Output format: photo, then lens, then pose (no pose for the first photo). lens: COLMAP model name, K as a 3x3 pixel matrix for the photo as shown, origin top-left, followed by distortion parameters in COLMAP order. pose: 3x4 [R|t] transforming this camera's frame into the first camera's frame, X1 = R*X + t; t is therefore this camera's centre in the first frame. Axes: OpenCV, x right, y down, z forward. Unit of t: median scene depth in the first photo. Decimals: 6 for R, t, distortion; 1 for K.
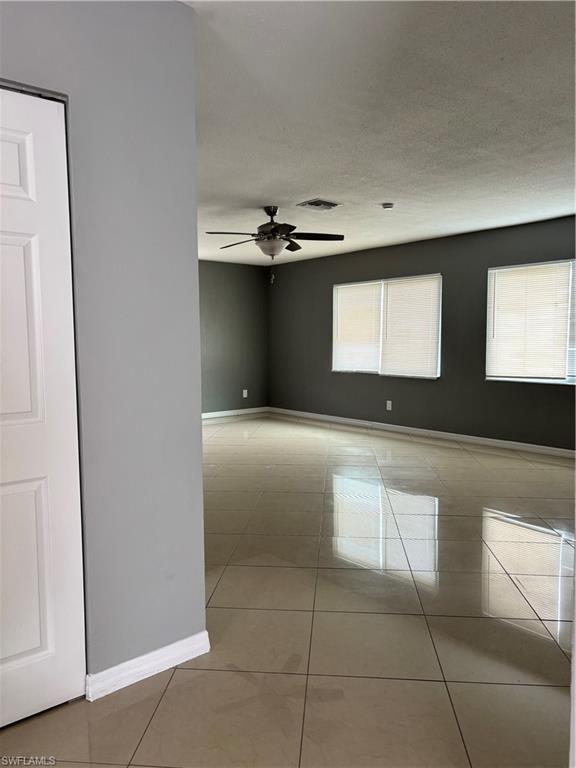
lens RADIAL K [[566.6, 0, 285.5], [0, 566.6, 382.9], [0, 0, 1]] dist [-0.002259, 0.000759]
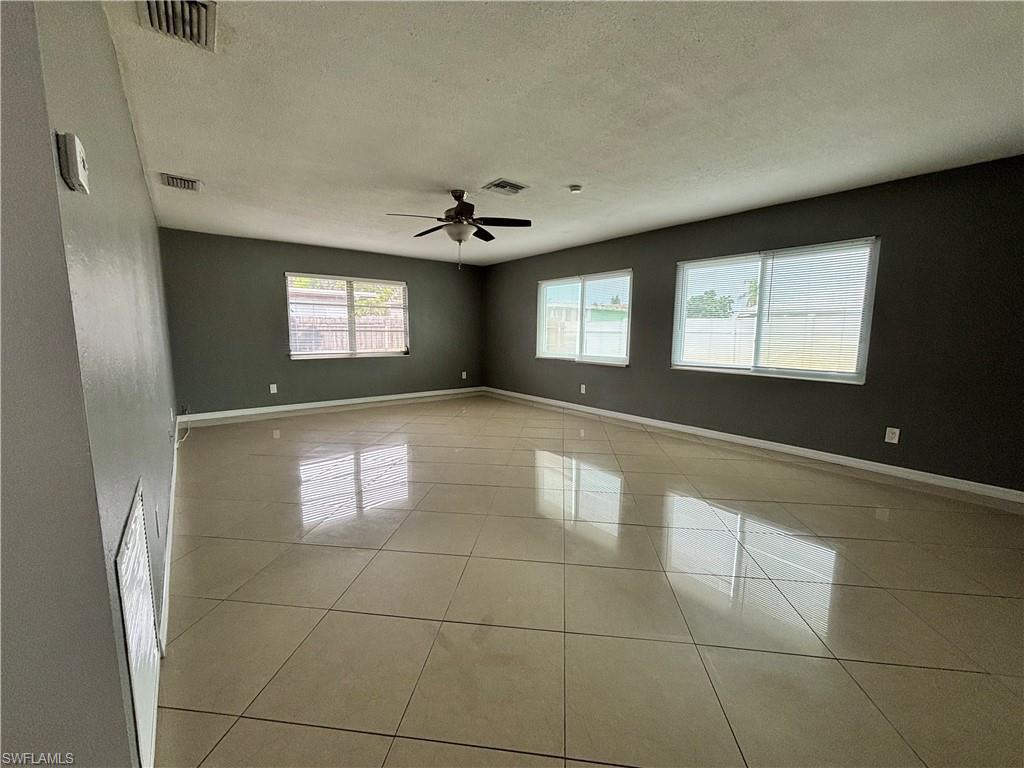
lens RADIAL K [[413.2, 0, 510.6], [0, 413.2, 383.6], [0, 0, 1]] dist [-0.004531, 0.001861]
pose [[0.999392, 0.018712, -0.029414, 0.082586], [-0.017319, 0.998749, 0.046916, -0.009267], [0.030255, -0.046378, 0.998466, 0.236194]]
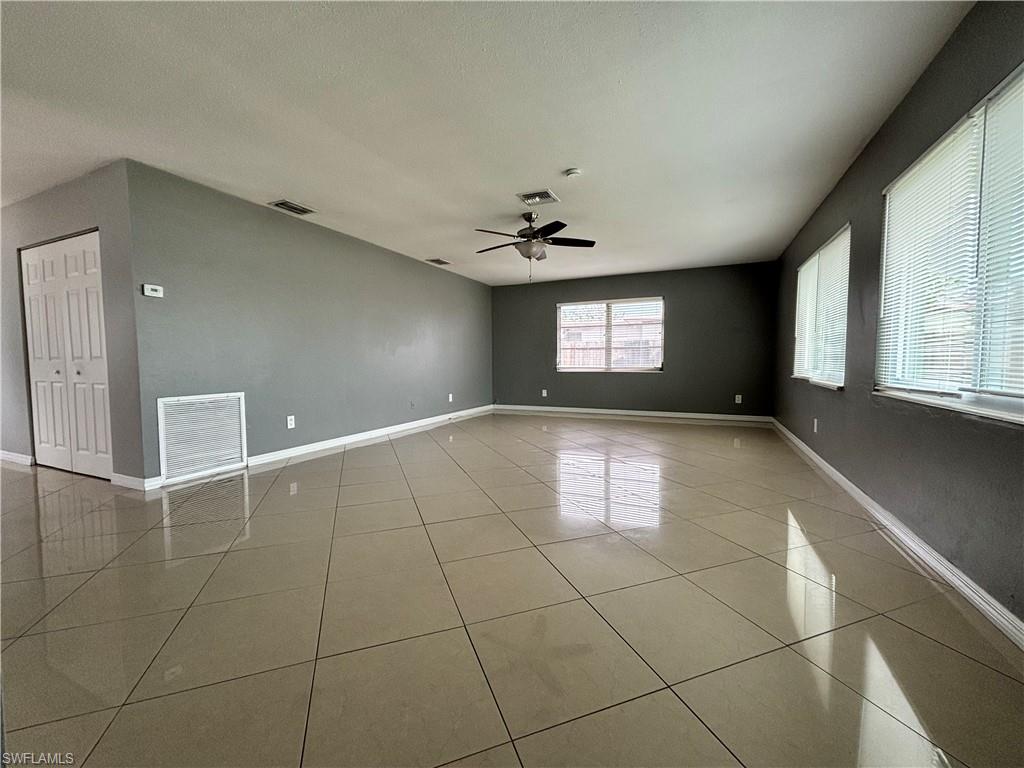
lens RADIAL K [[413.2, 0, 513.4], [0, 413.2, 378.1], [0, 0, 1]] dist [-0.004531, 0.001861]
pose [[0.439756, 0.046227, -0.896927, 0.623416], [-0.069822, 0.997412, 0.017173, -0.003316], [0.895399, 0.055073, 0.441845, 0.565836]]
